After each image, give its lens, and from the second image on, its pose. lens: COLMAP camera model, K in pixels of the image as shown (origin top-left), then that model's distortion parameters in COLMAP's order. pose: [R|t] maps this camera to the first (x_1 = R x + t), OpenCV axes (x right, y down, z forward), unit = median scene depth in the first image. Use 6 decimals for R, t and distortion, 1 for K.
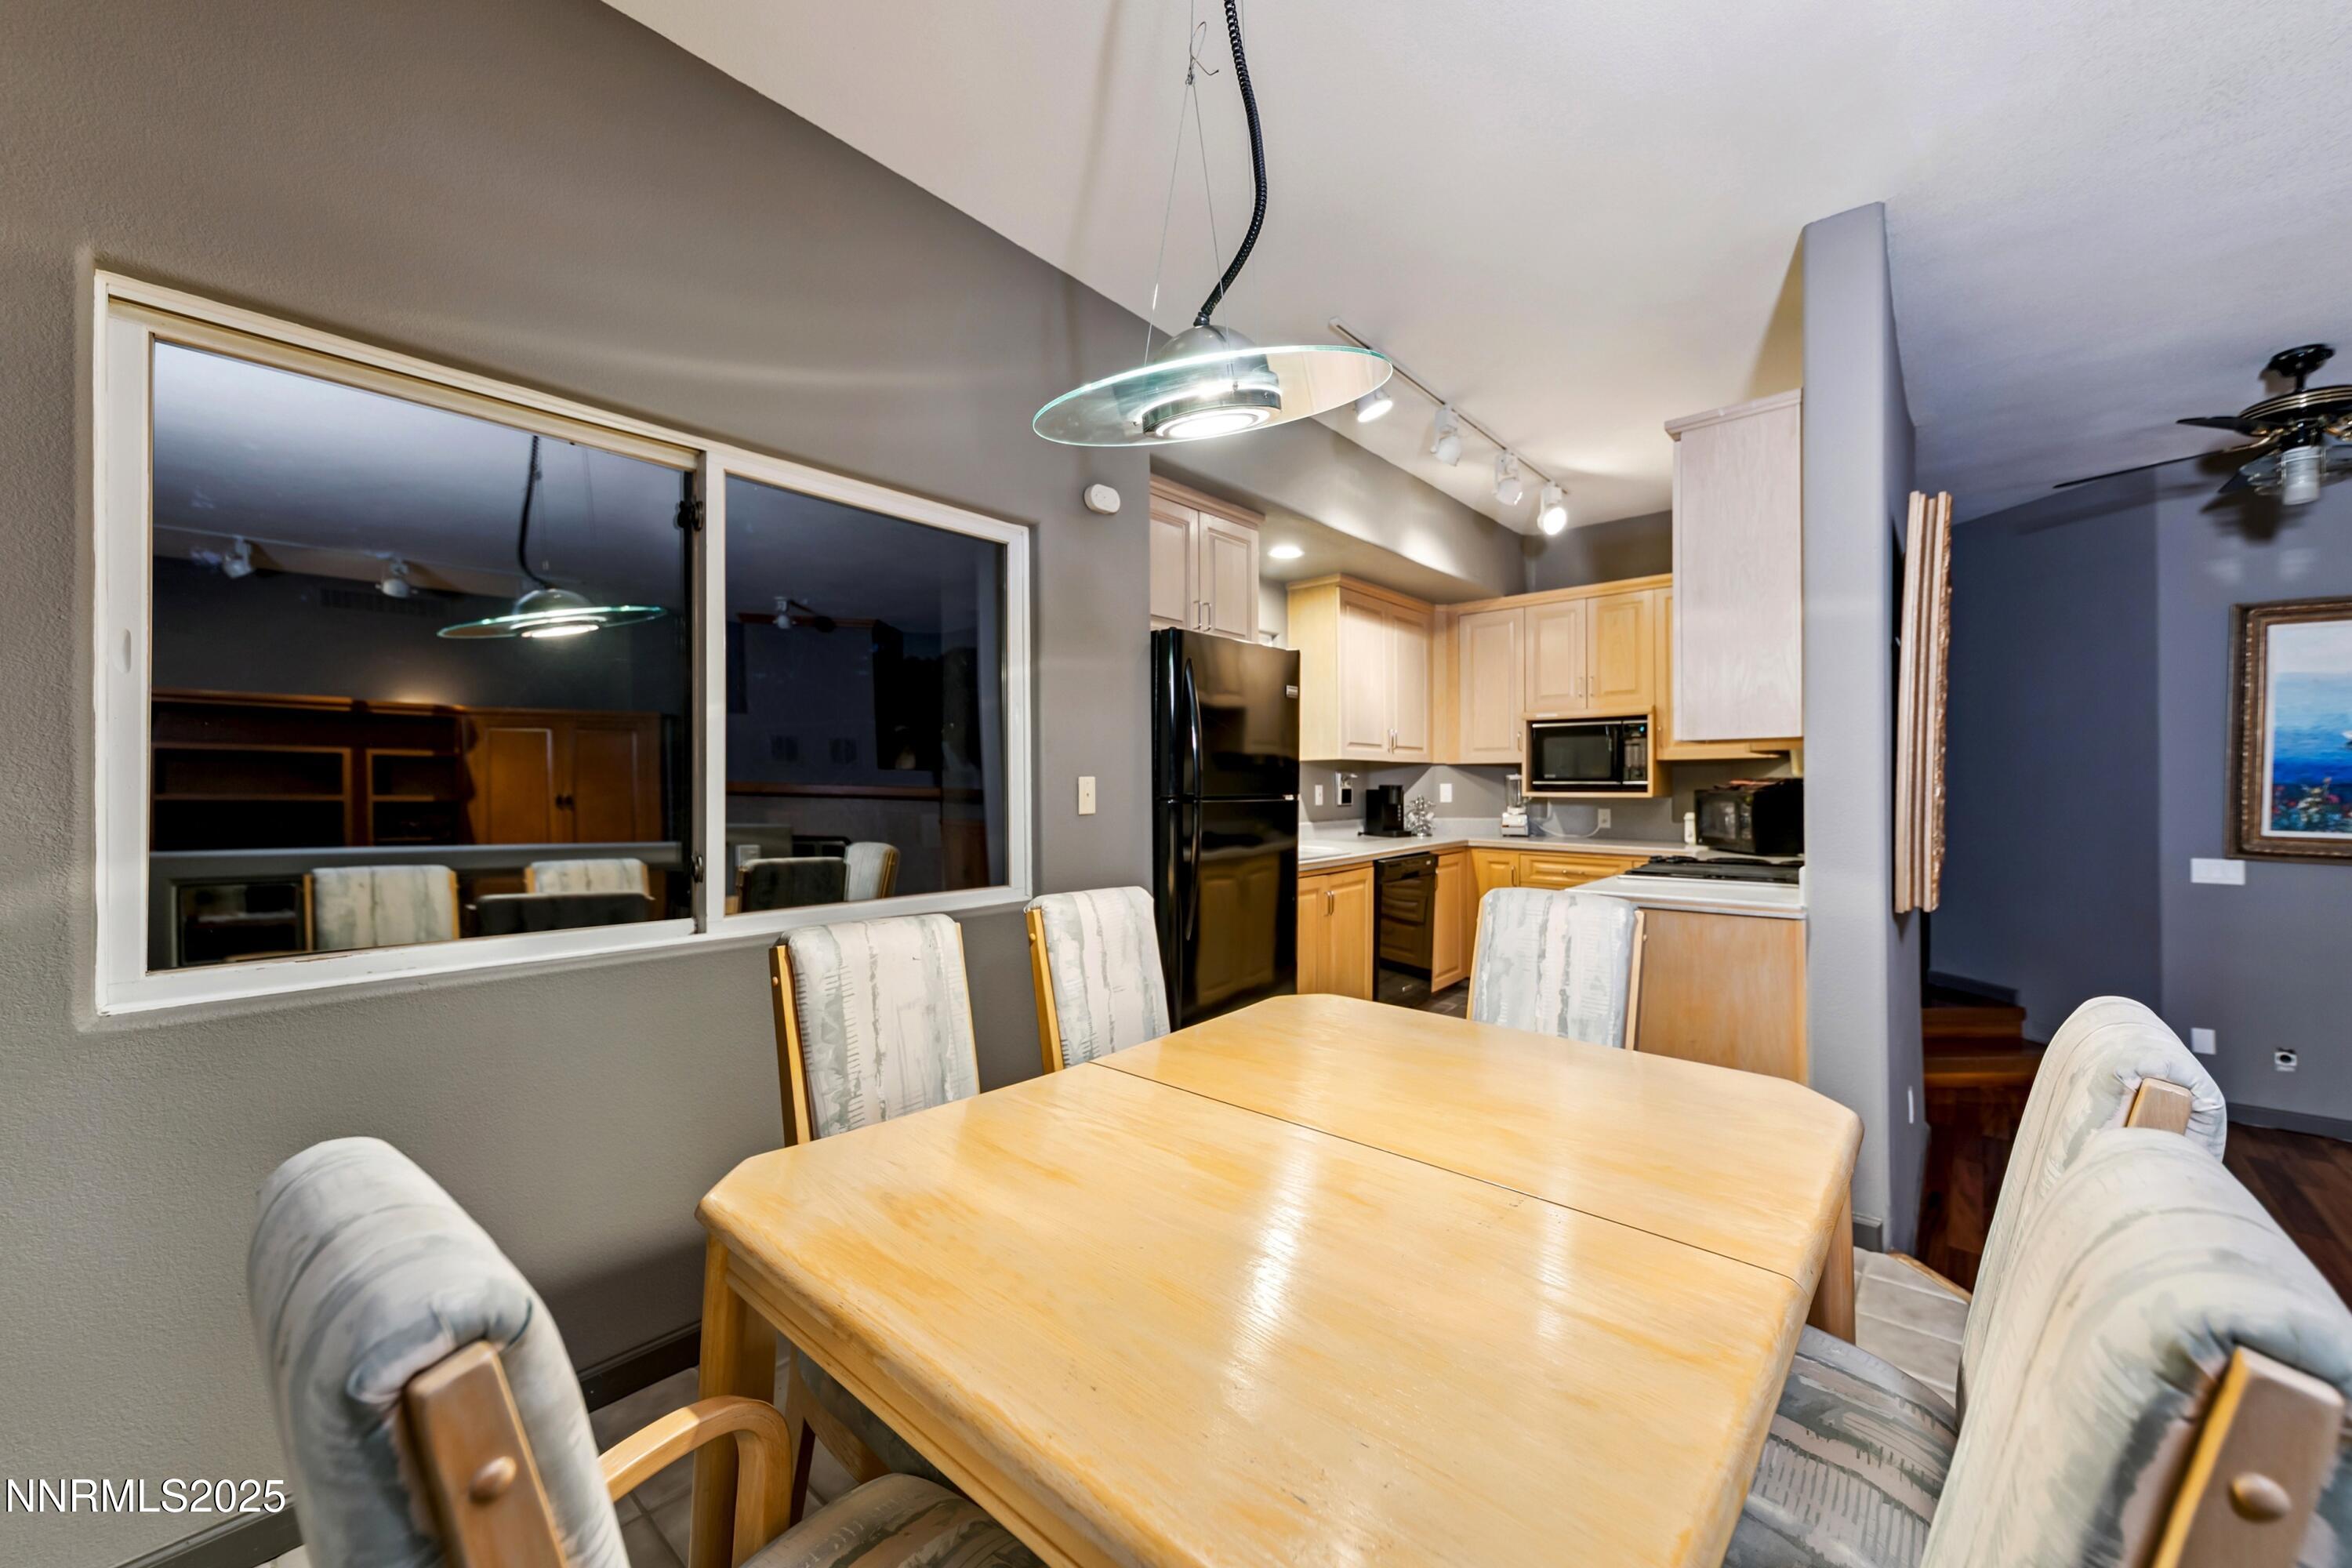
lens RADIAL K [[888.4, 0, 1176.0], [0, 888.4, 784.0], [0, 0, 1]] dist [-0.040127, -0.000011]
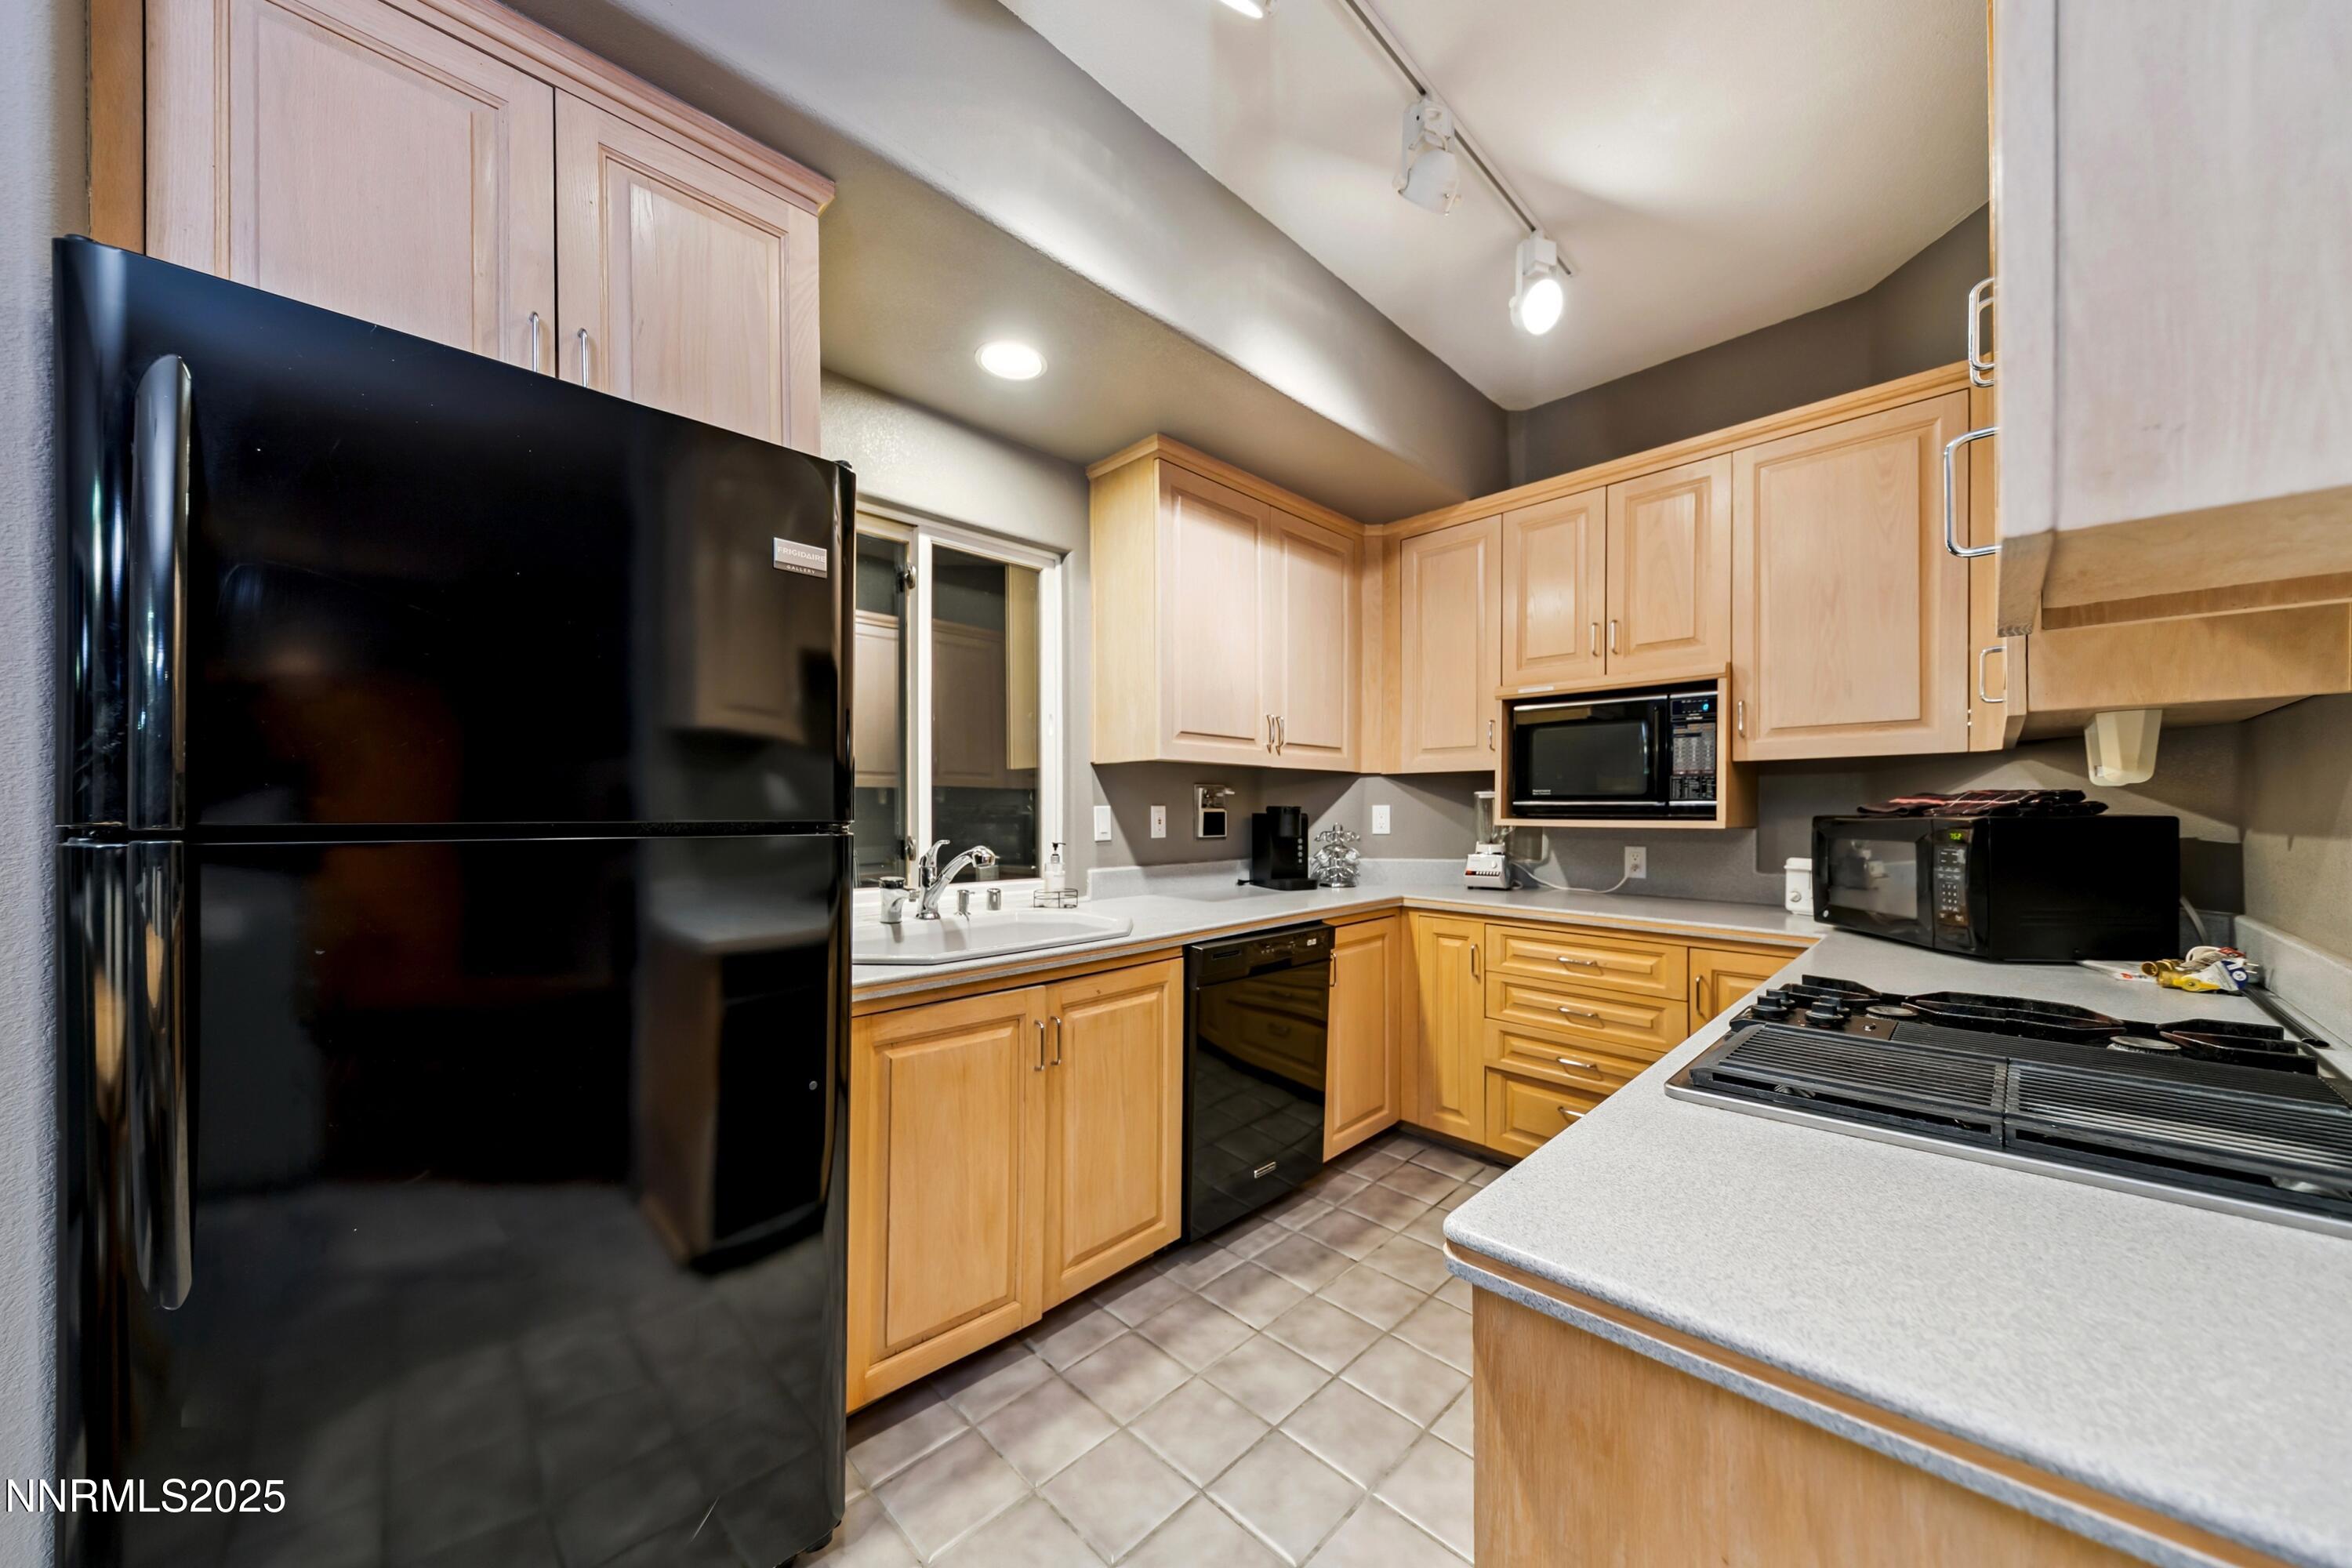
lens RADIAL K [[841.3, 0, 1184.6], [0, 841.3, 814.1], [0, 0, 1]] dist [0.000517, 0.000035]
pose [[0.998868, 0.003488, -0.047433, 0.207479], [-0.003208, 0.999977, 0.005987, 0.003285], [0.047453, -0.005828, 0.998856, 0.414214]]
